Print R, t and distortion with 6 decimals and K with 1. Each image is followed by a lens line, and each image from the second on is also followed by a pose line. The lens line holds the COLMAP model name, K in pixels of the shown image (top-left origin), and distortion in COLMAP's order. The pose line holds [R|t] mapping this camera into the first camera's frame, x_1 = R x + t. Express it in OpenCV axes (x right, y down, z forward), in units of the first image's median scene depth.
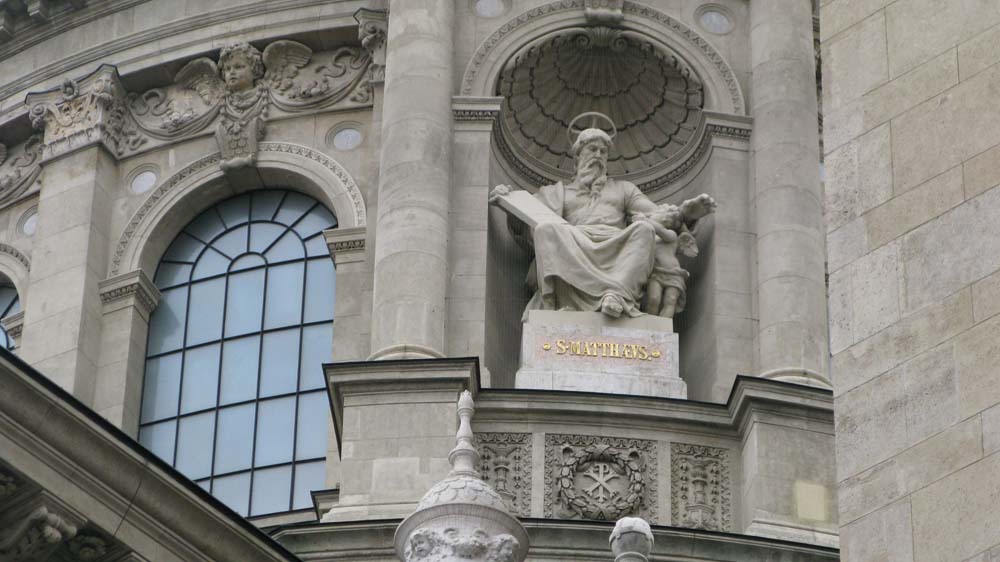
lens RADIAL K [[4863.4, 0, 499.8], [0, 4863.4, 280.7], [0, 0, 1]] dist [0.596608, 0.000000]
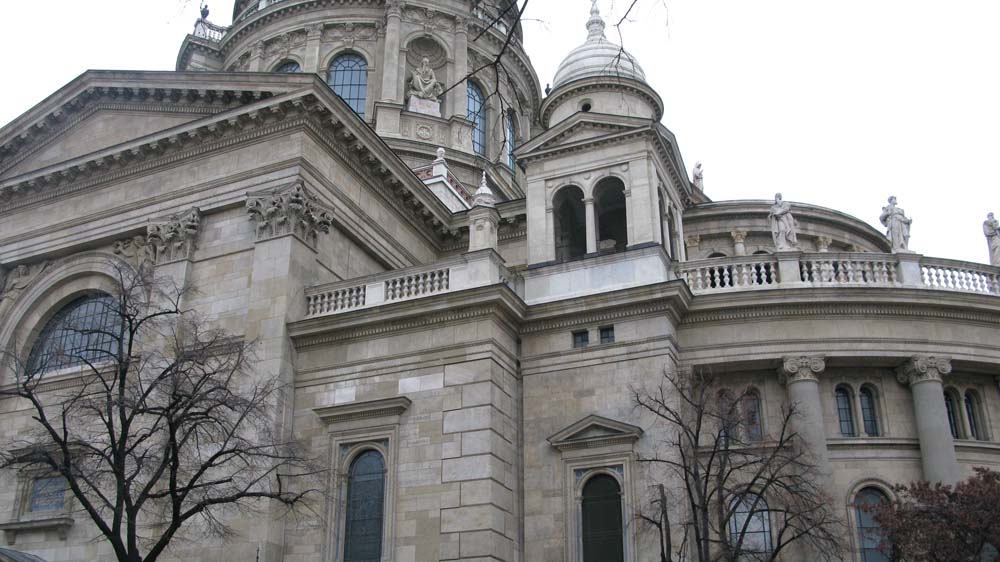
lens RADIAL K [[1039.1, 0, 504.4], [0, 1039.1, 283.5], [0, 0, 1]] dist [-0.135458, 0.000000]
pose [[0.957418, 0.110490, 0.266726, -0.155883], [-0.177765, 0.953580, 0.243075, -0.079209], [-0.227487, -0.280139, 0.932616, -0.088944]]
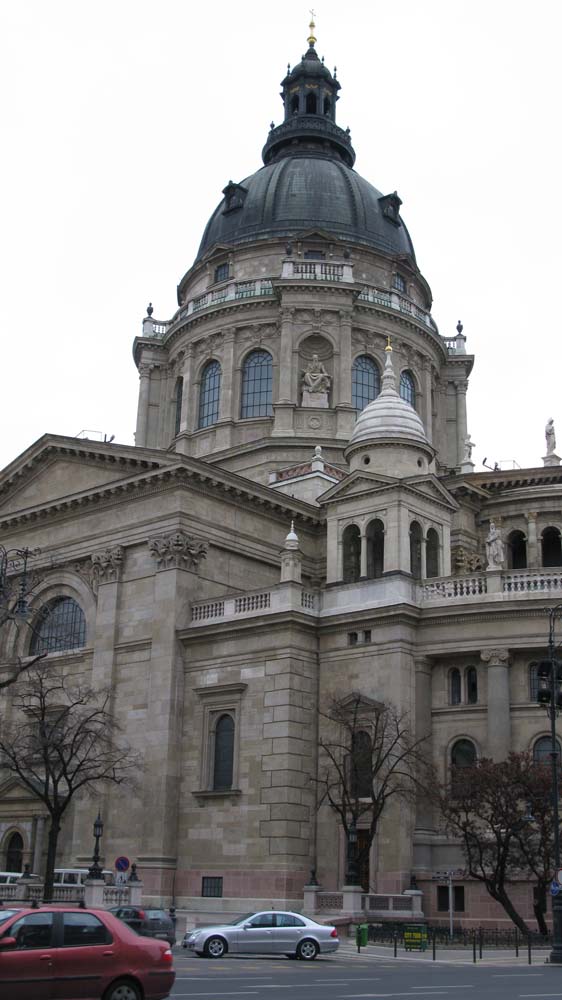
lens RADIAL K [[1232.2, 0, 282.7], [0, 1232.2, 503.1], [0, 0, 1]] dist [-0.075430, 0.000000]
pose [[0.999827, 0.008043, -0.016744, 0.005977], [-0.001206, 0.927607, 0.373555, -0.418768], [0.018536, -0.373471, 0.927457, -0.496512]]
